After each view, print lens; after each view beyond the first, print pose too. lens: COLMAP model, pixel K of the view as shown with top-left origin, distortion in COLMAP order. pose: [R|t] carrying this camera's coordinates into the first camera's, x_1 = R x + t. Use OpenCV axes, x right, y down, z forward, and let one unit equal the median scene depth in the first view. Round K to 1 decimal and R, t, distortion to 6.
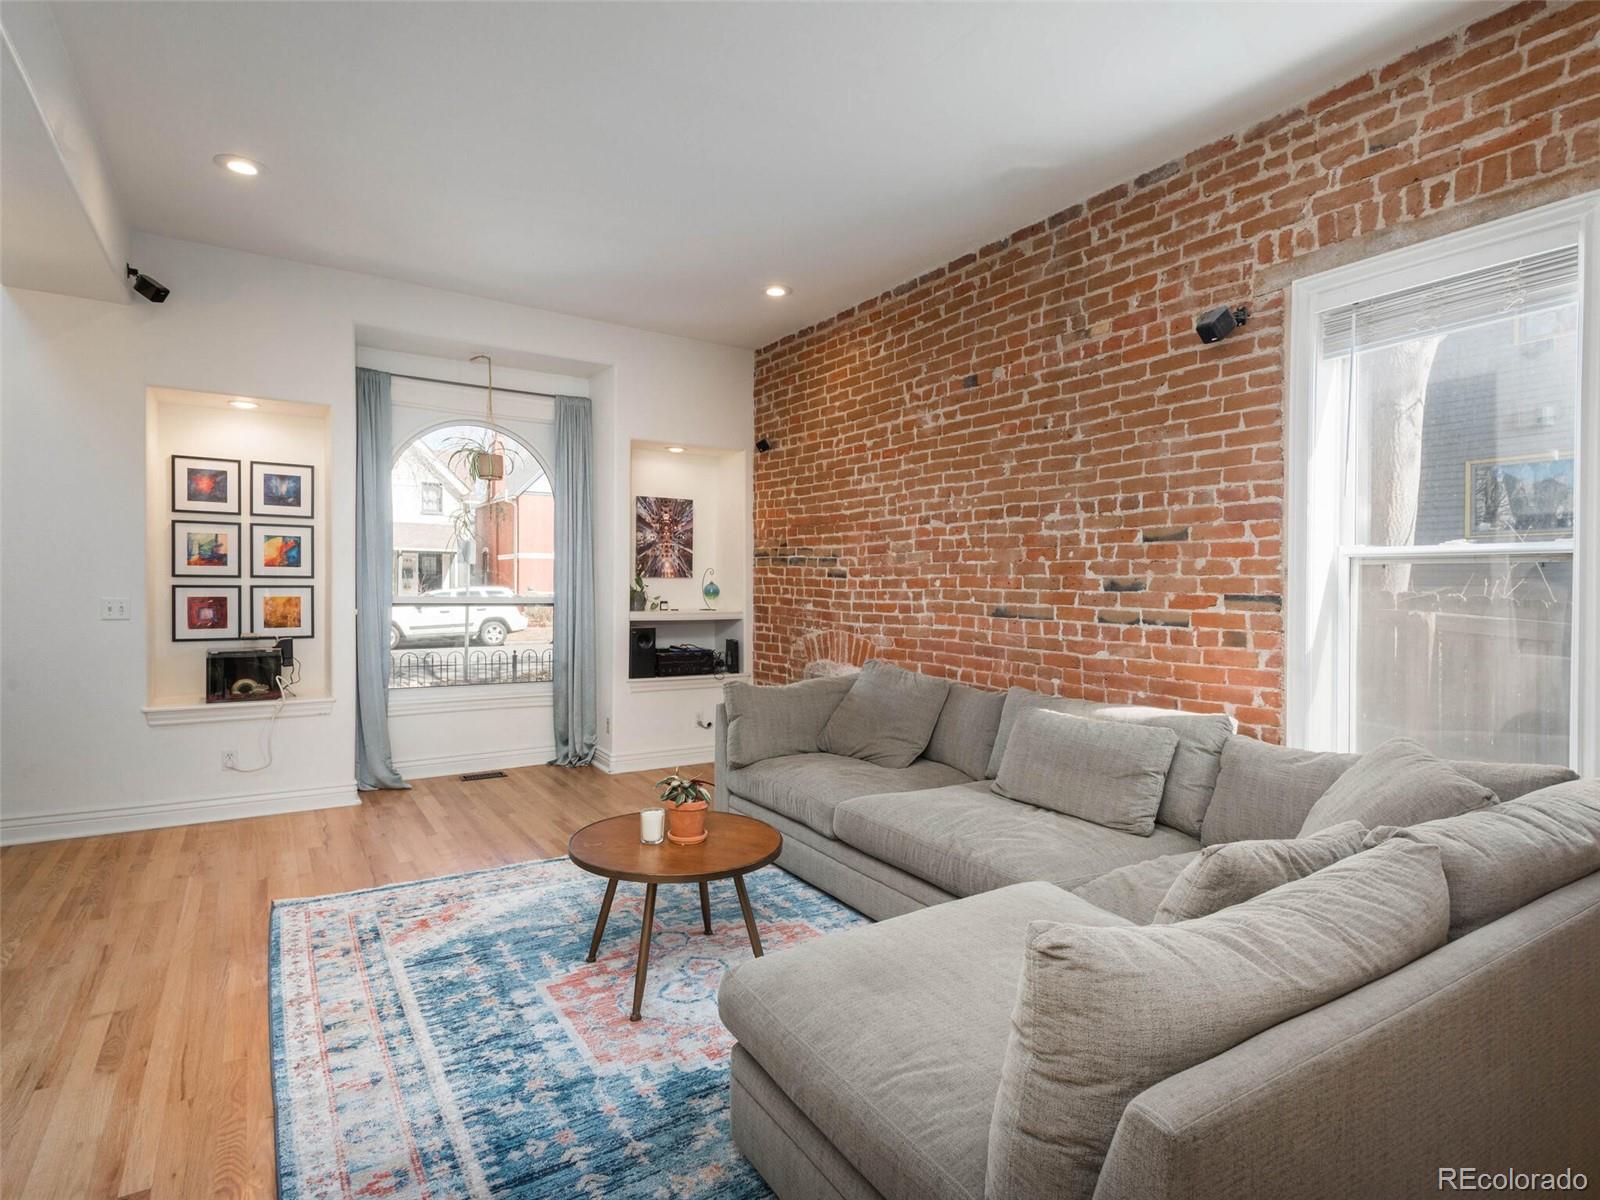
lens RADIAL K [[839.3, 0, 799.6], [0, 839.3, 597.6], [0, 0, 1]] dist [0.021326, -0.007828]
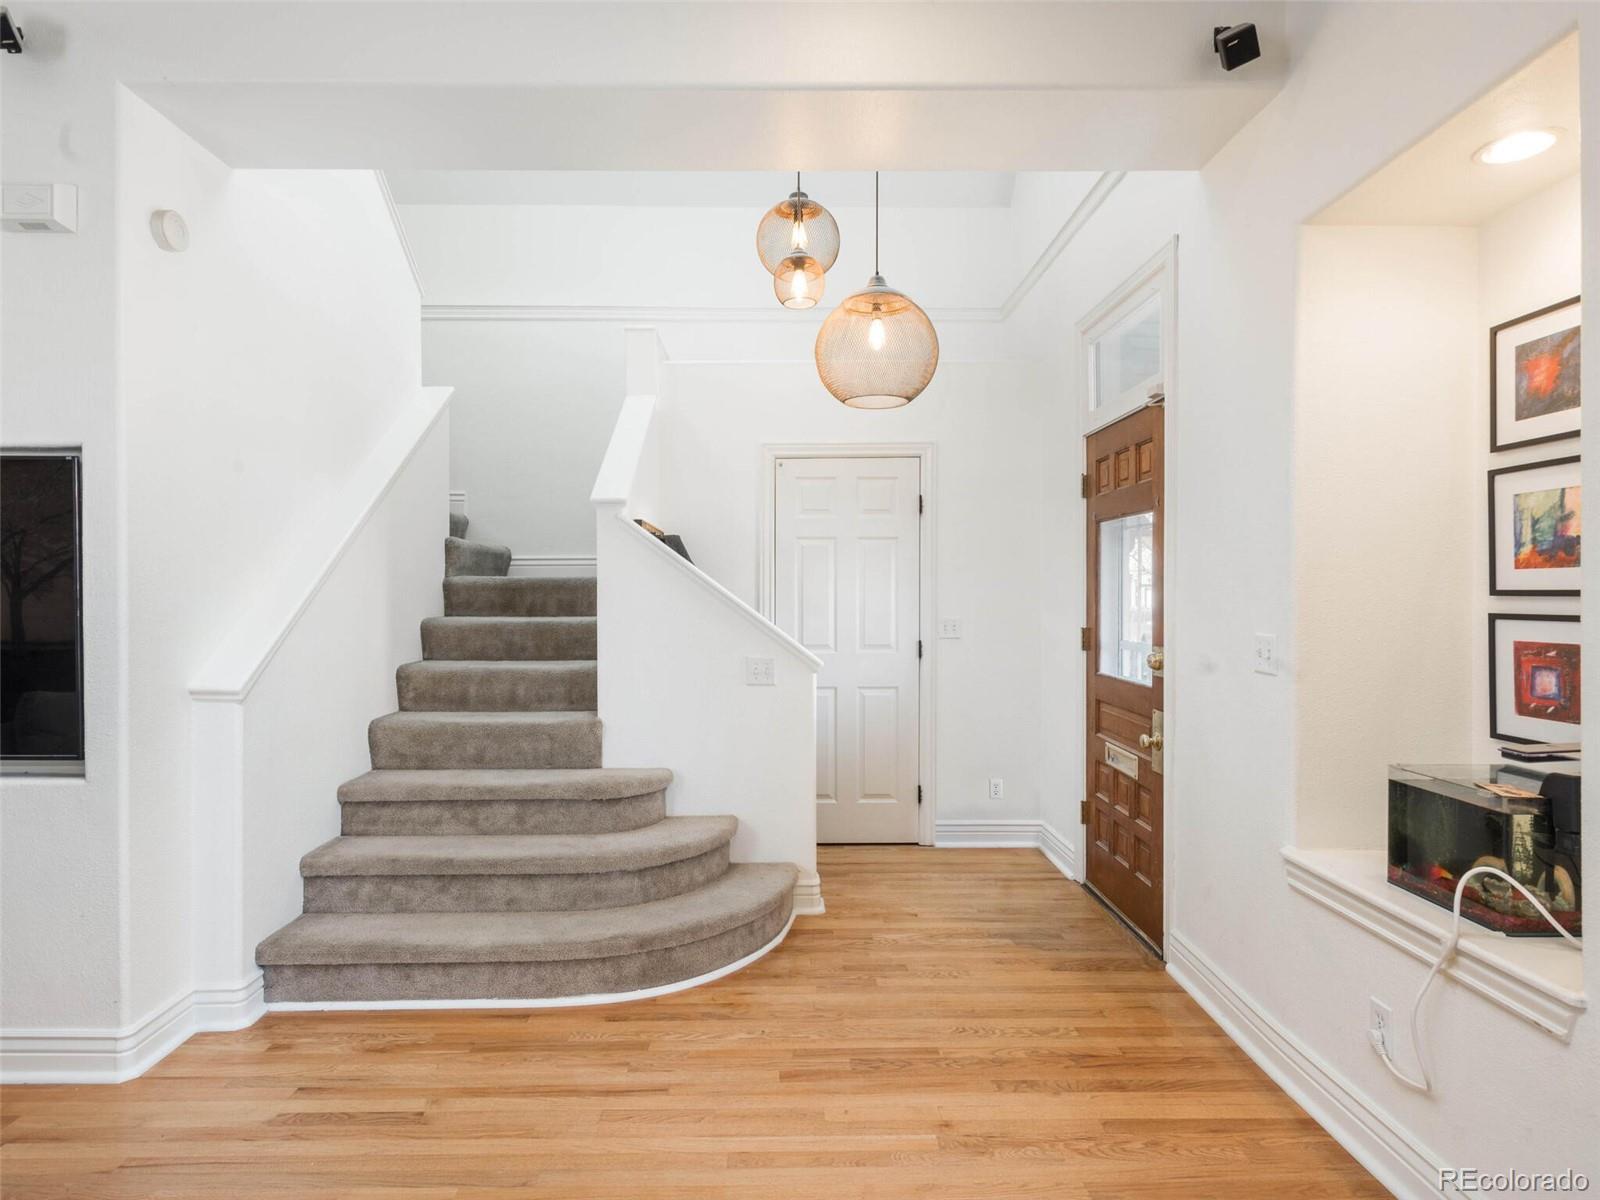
lens RADIAL K [[889.4, 0, 793.0], [0, 889.4, 598.3], [0, 0, 1]] dist [0.012654, -0.008397]
pose [[-0.534624, -0.005982, -0.845069, -0.139387], [-0.019774, 0.999790, 0.005432, -0.019284], [0.844859, 0.019614, -0.534630, 0.999064]]
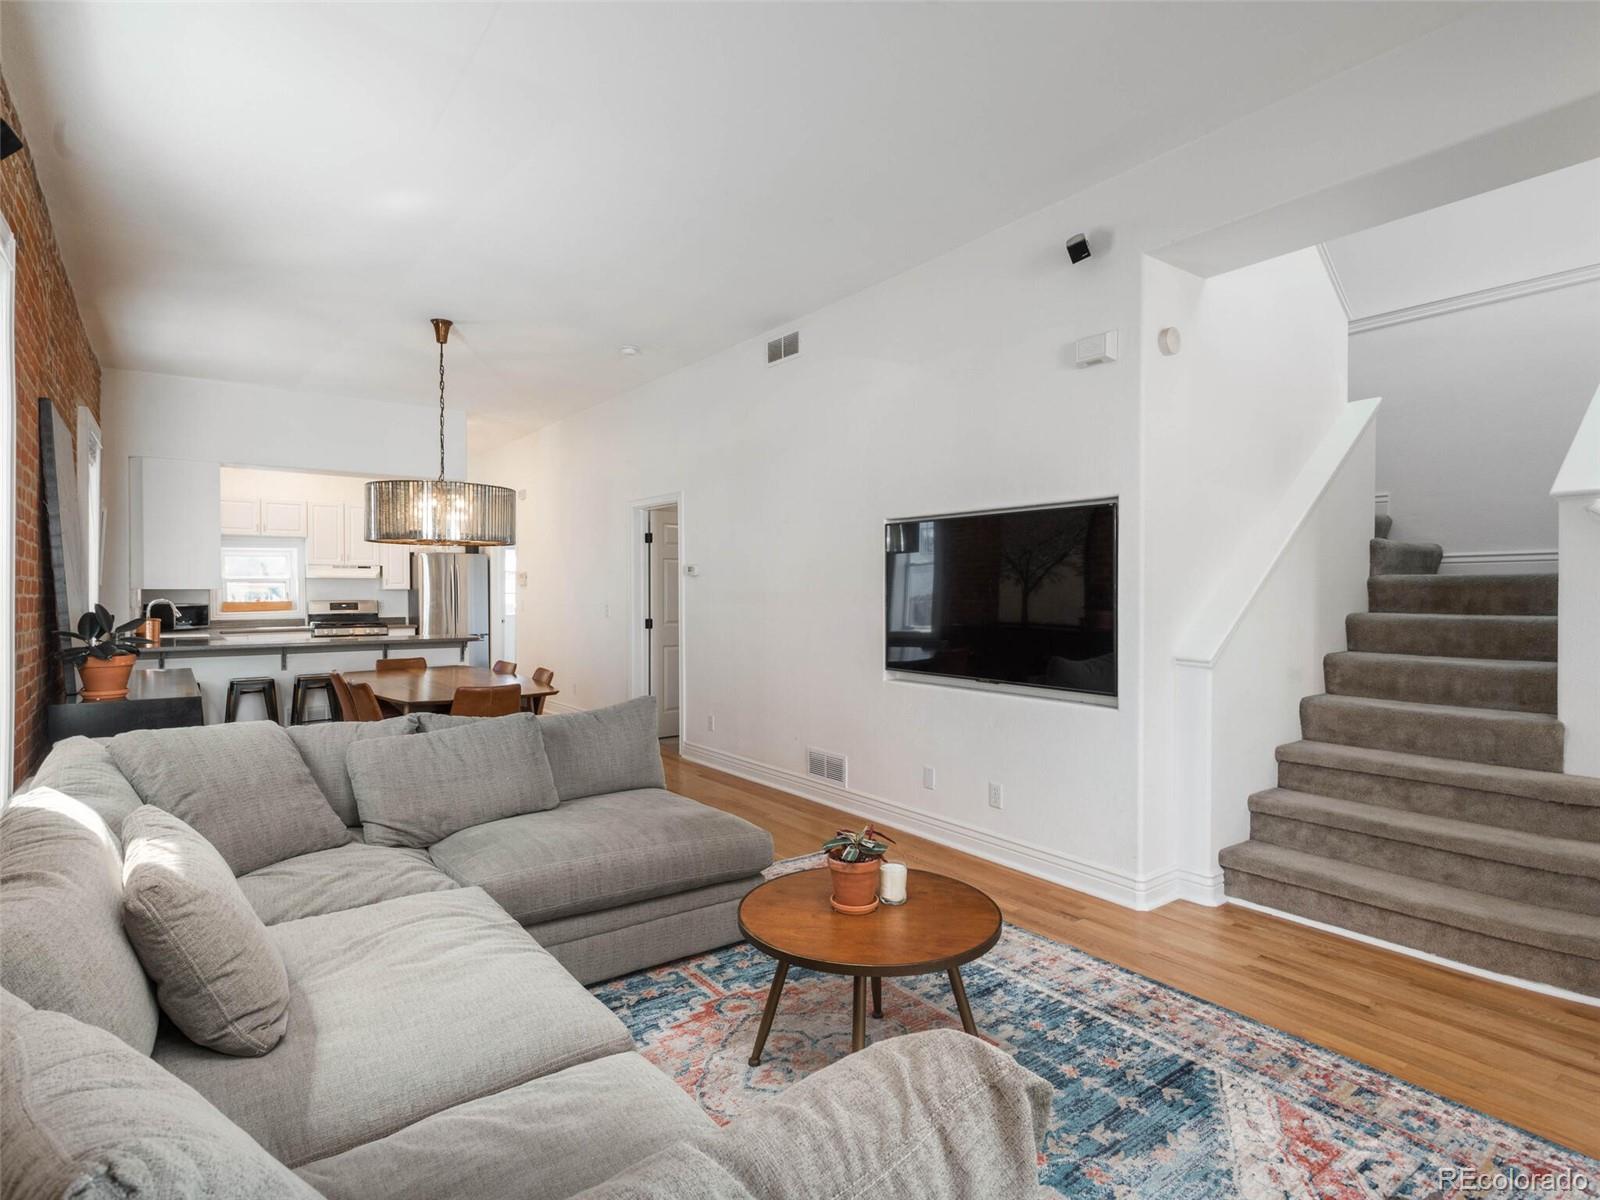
lens RADIAL K [[839.3, 0, 785.4], [0, 839.3, 599.8], [0, 0, 1]] dist [0.021326, -0.007828]
pose [[-0.998581, -0.011636, -0.051964, -0.012939], [-0.013071, 0.999540, 0.027372, -0.019560], [0.051622, 0.028012, -0.998274, 1.124248]]
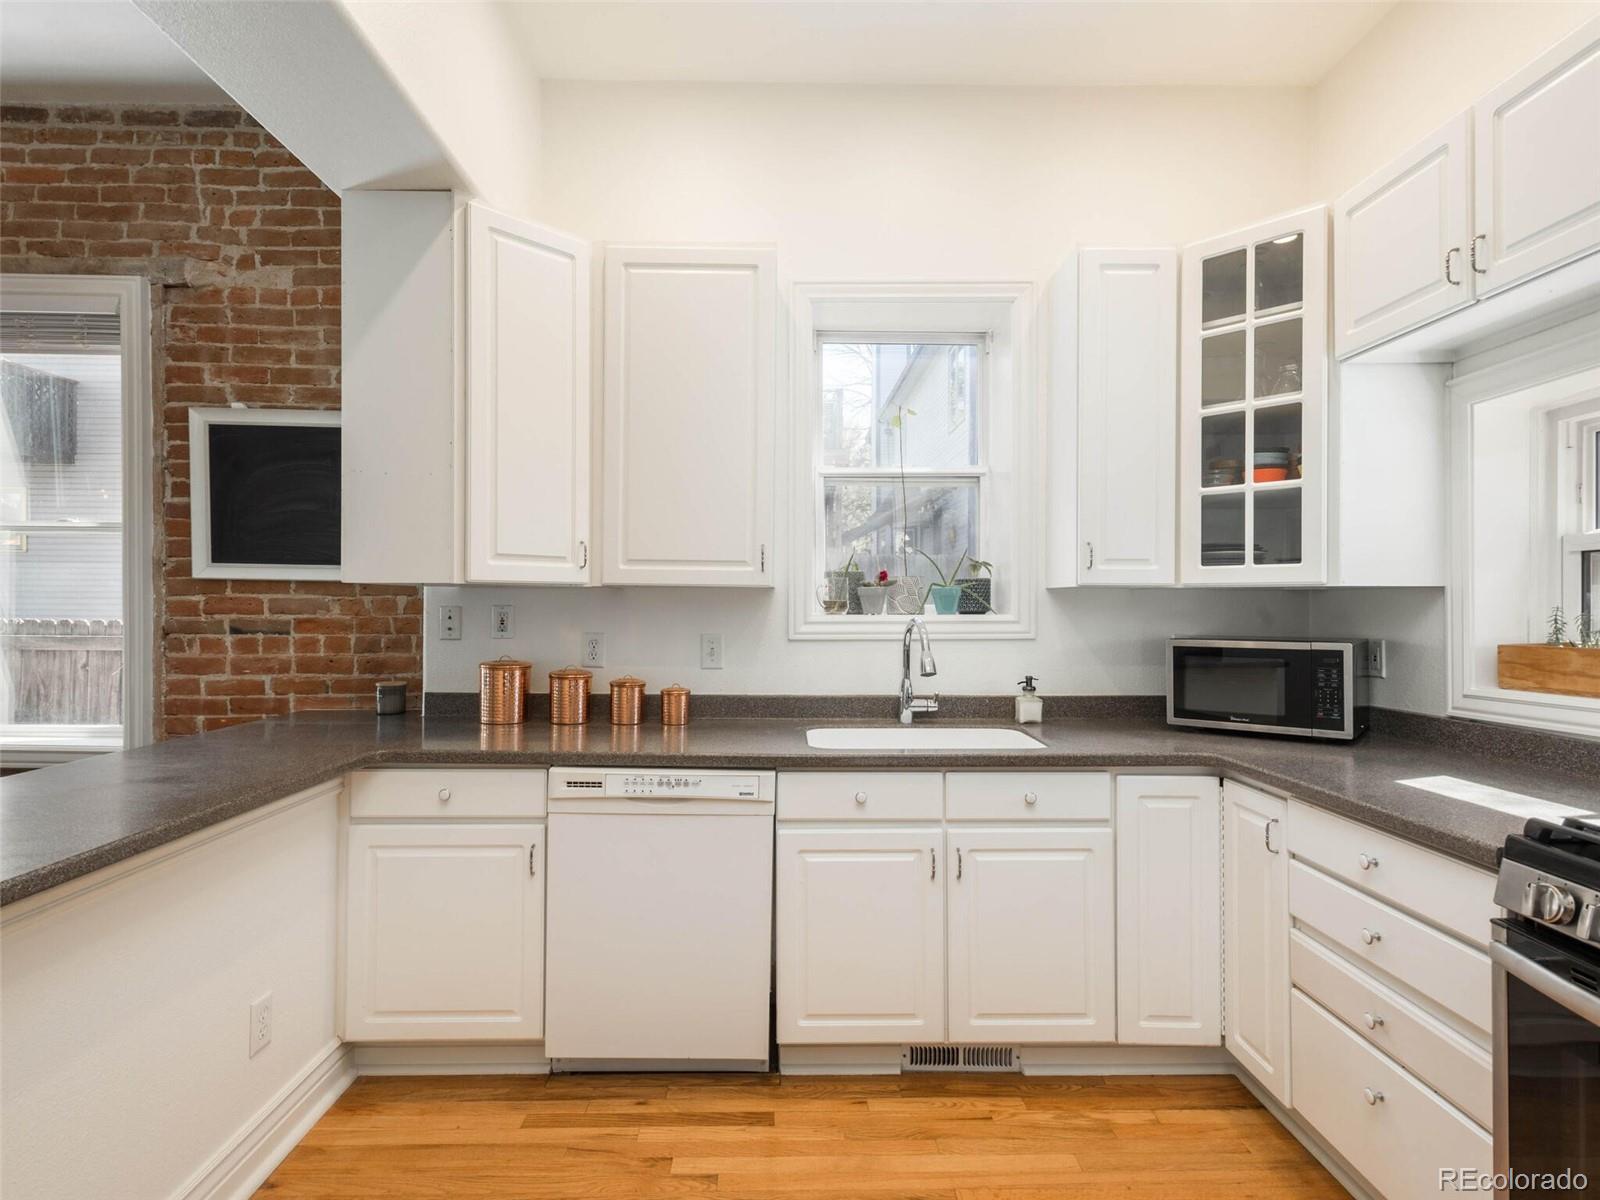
lens RADIAL K [[839.3, 0, 786.5], [0, 839.3, 596.3], [0, 0, 1]] dist [0.021326, -0.007828]
pose [[0.530923, -0.002442, 0.847417, 0.670289], [0.016188, 0.999843, -0.007261, 0.034166], [-0.847266, 0.017572, 0.530879, -1.000782]]
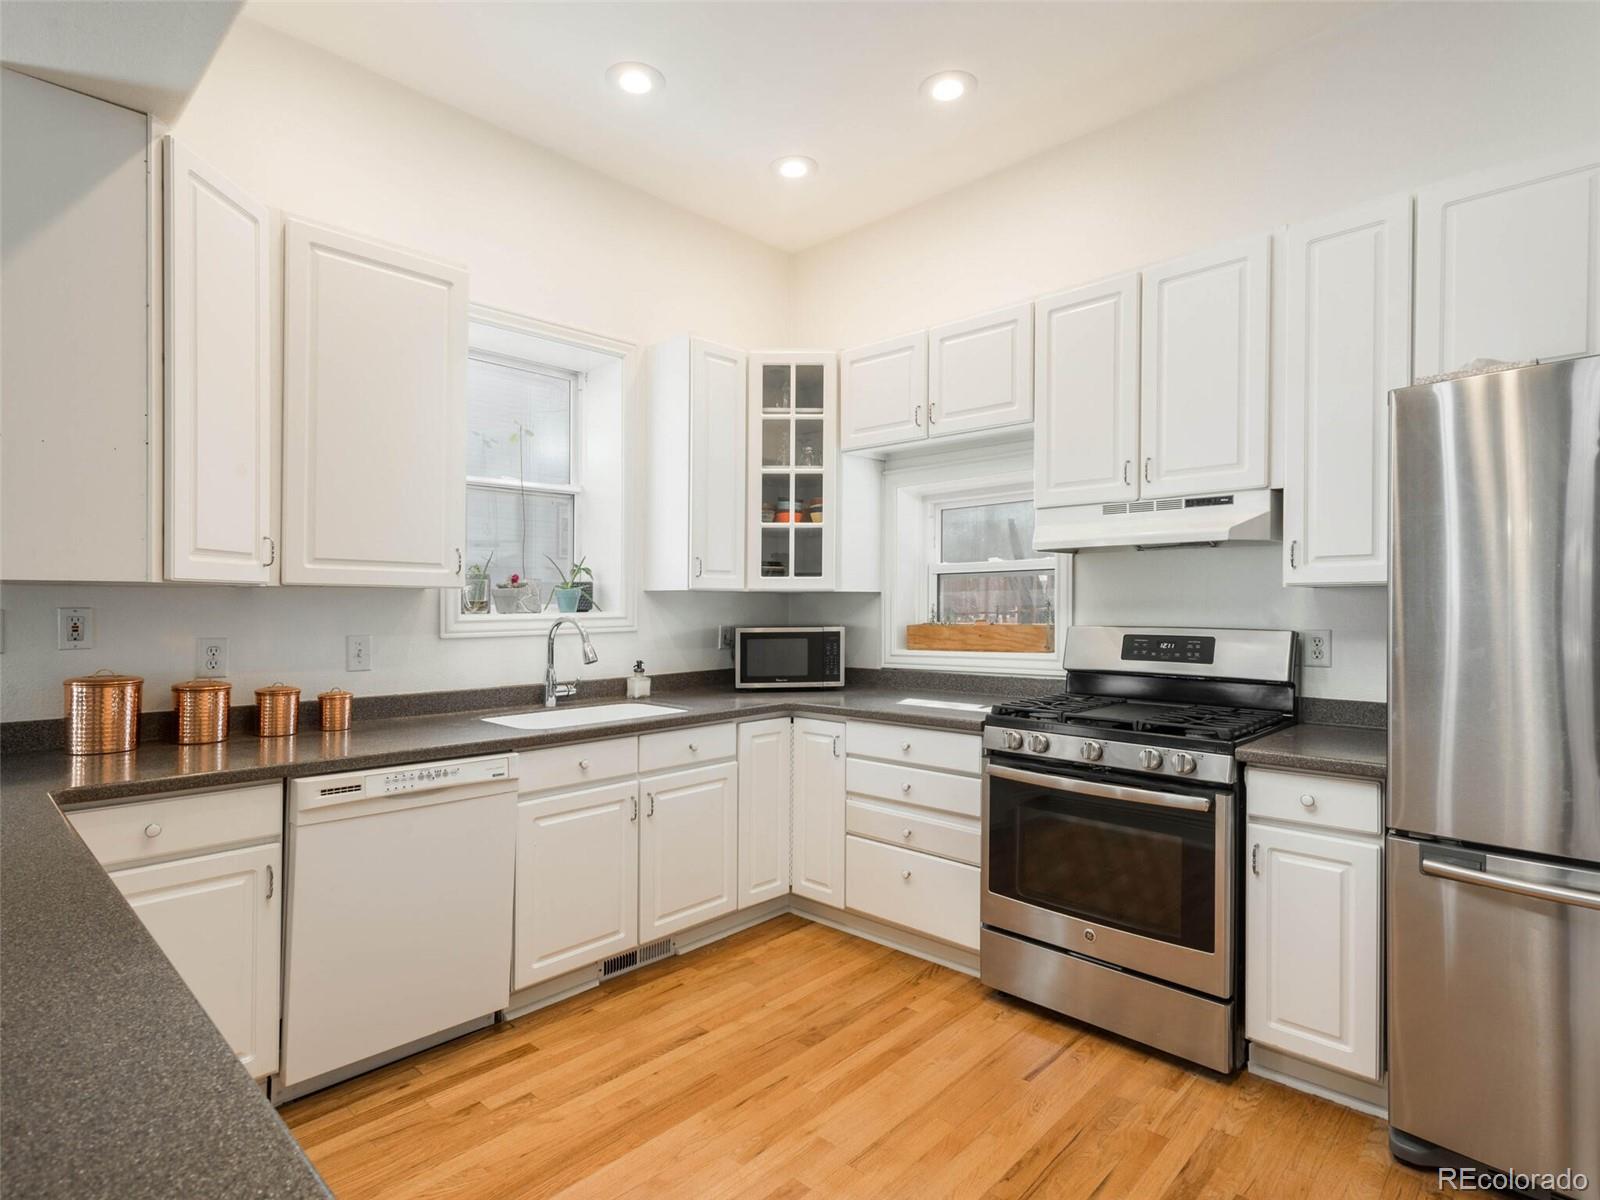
lens RADIAL K [[839.3, 0, 792.3], [0, 839.3, 611.2], [0, 0, 1]] dist [0.021326, -0.007828]
pose [[-0.229497, -0.022843, 0.973041, 0.497910], [0.011950, 0.999583, 0.026285, 0.026807], [-0.973236, 0.017660, -0.229129, -0.780865]]
